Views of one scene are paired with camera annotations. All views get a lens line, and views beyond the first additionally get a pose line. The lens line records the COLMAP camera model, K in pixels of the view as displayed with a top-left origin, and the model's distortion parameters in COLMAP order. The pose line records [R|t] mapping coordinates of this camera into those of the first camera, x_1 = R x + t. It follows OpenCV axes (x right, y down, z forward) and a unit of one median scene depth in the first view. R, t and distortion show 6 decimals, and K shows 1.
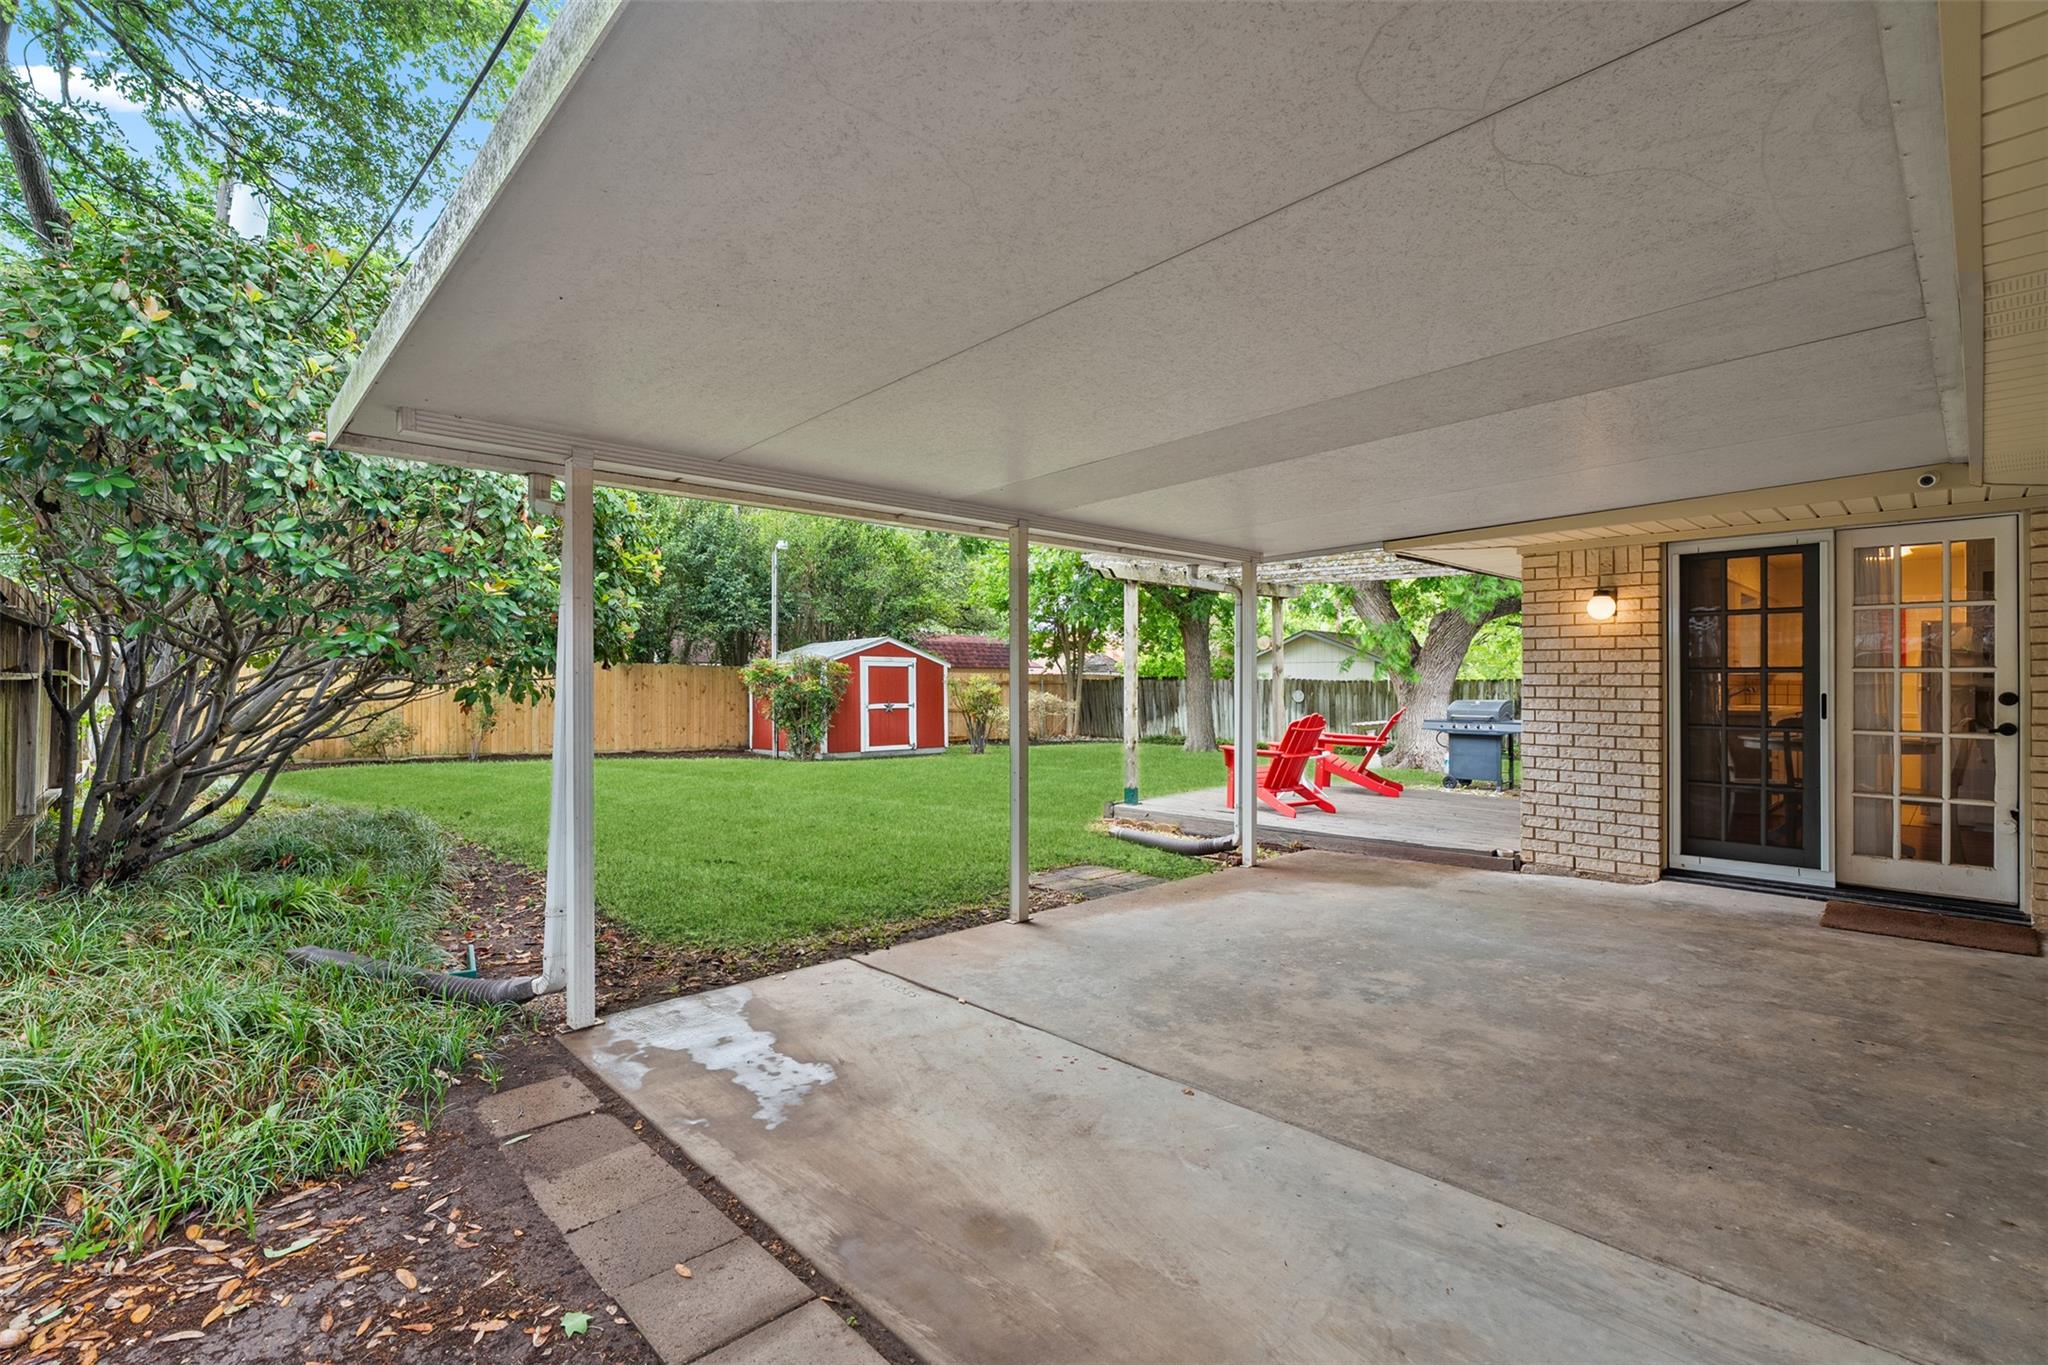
lens RADIAL K [[917.3, 0, 1027.1], [0, 917.3, 685.2], [0, 0, 1]] dist [0.003231, 0.000693]
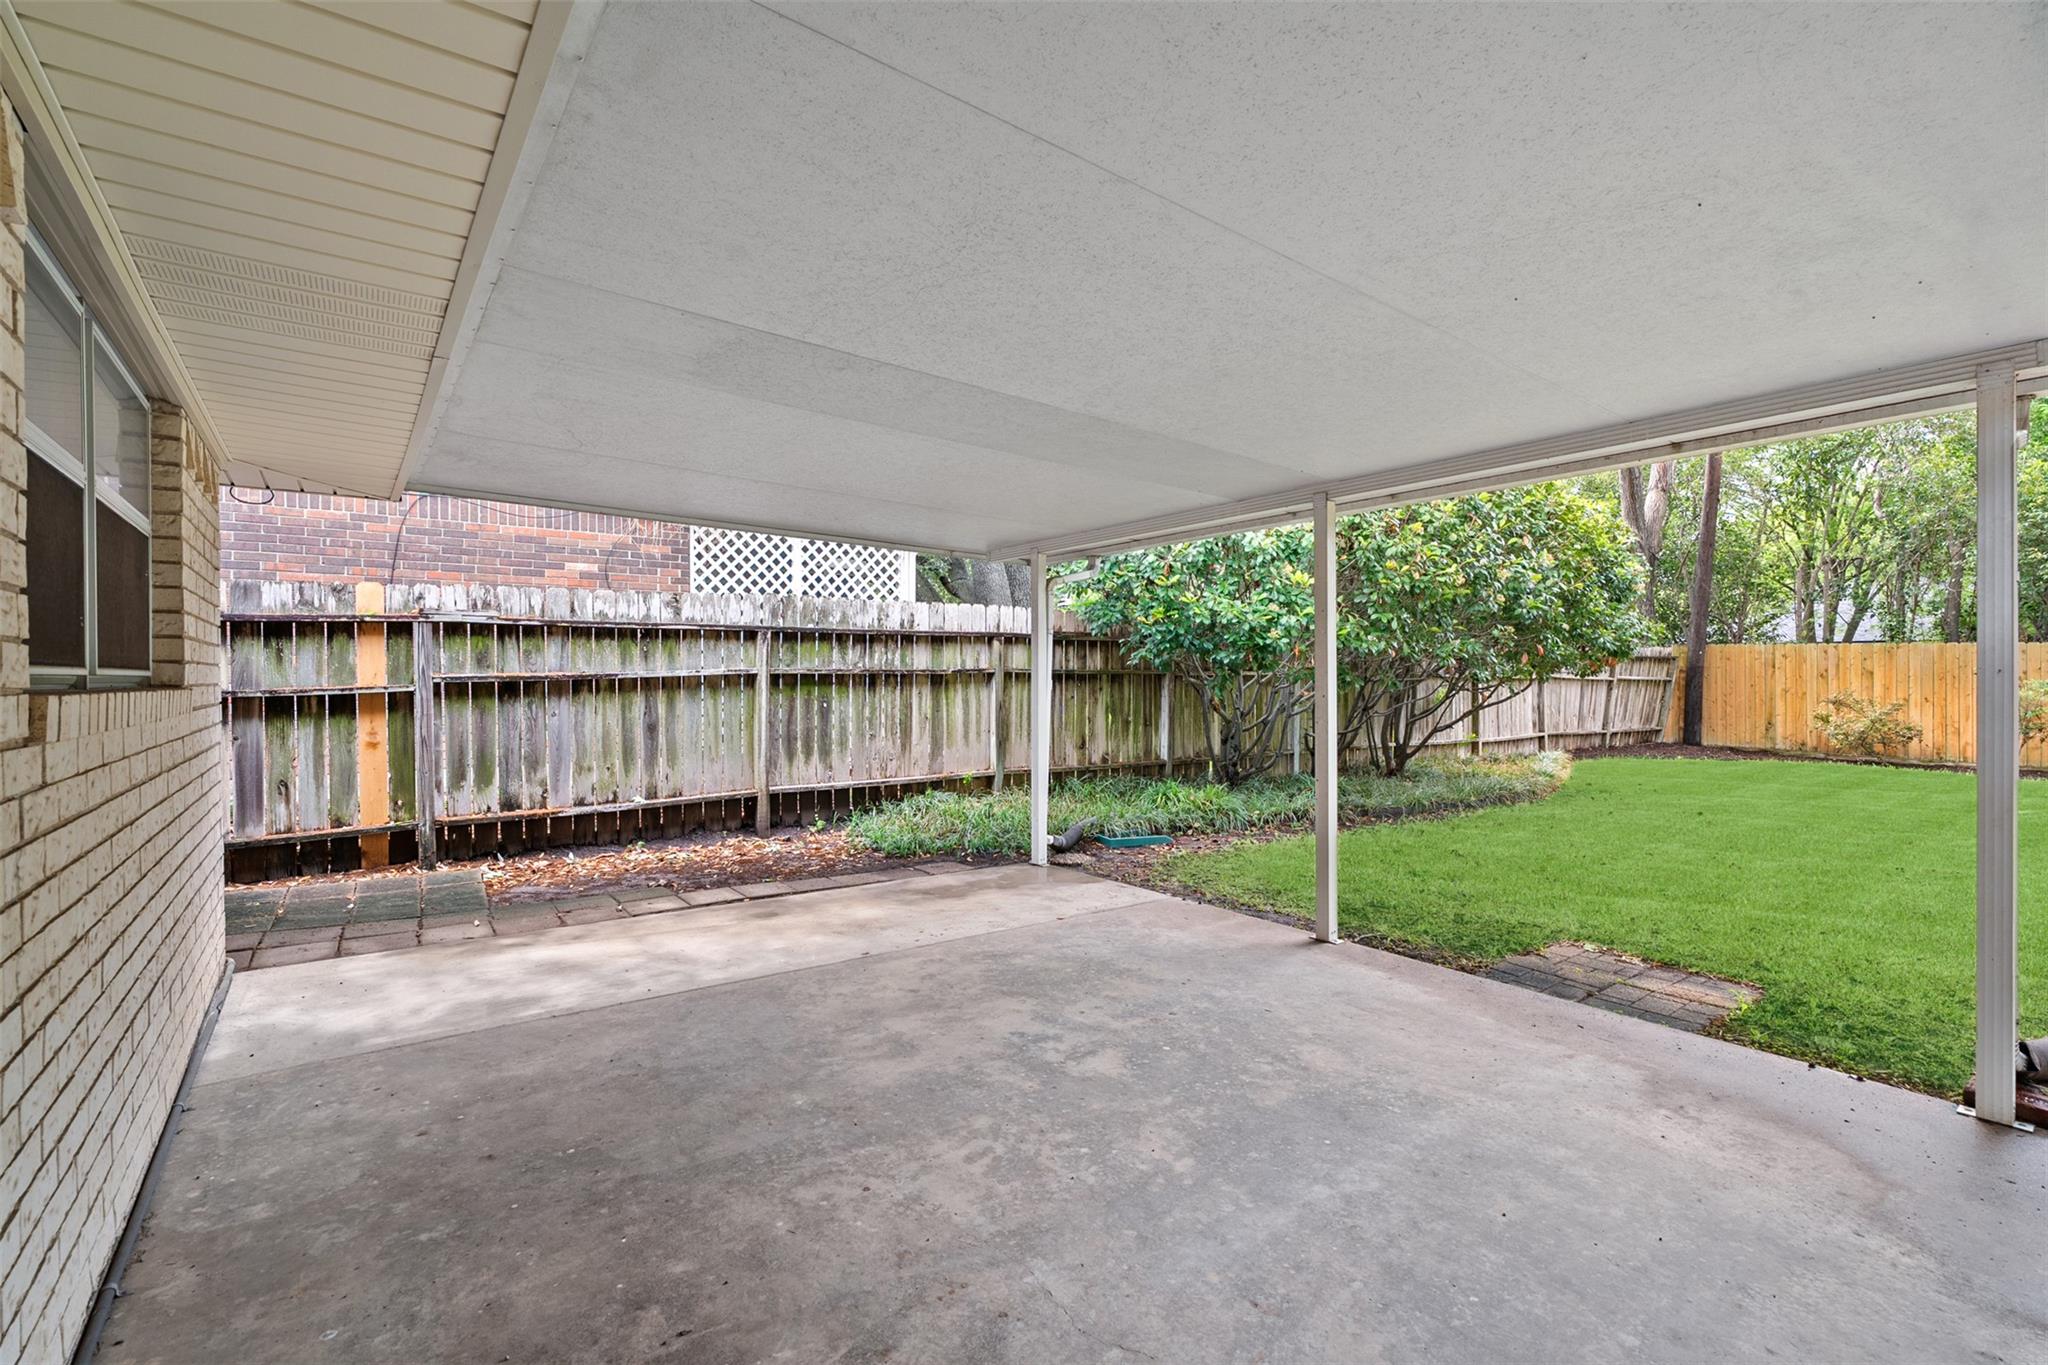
lens RADIAL K [[917.3, 0, 1024.5], [0, 917.3, 683.7], [0, 0, 1]] dist [0.003231, 0.000693]
pose [[-0.124176, 0.003140, -0.992255, 1.273727], [0.001515, 0.999994, 0.002975, 0.005278], [0.992259, -0.001134, -0.124180, 1.141536]]
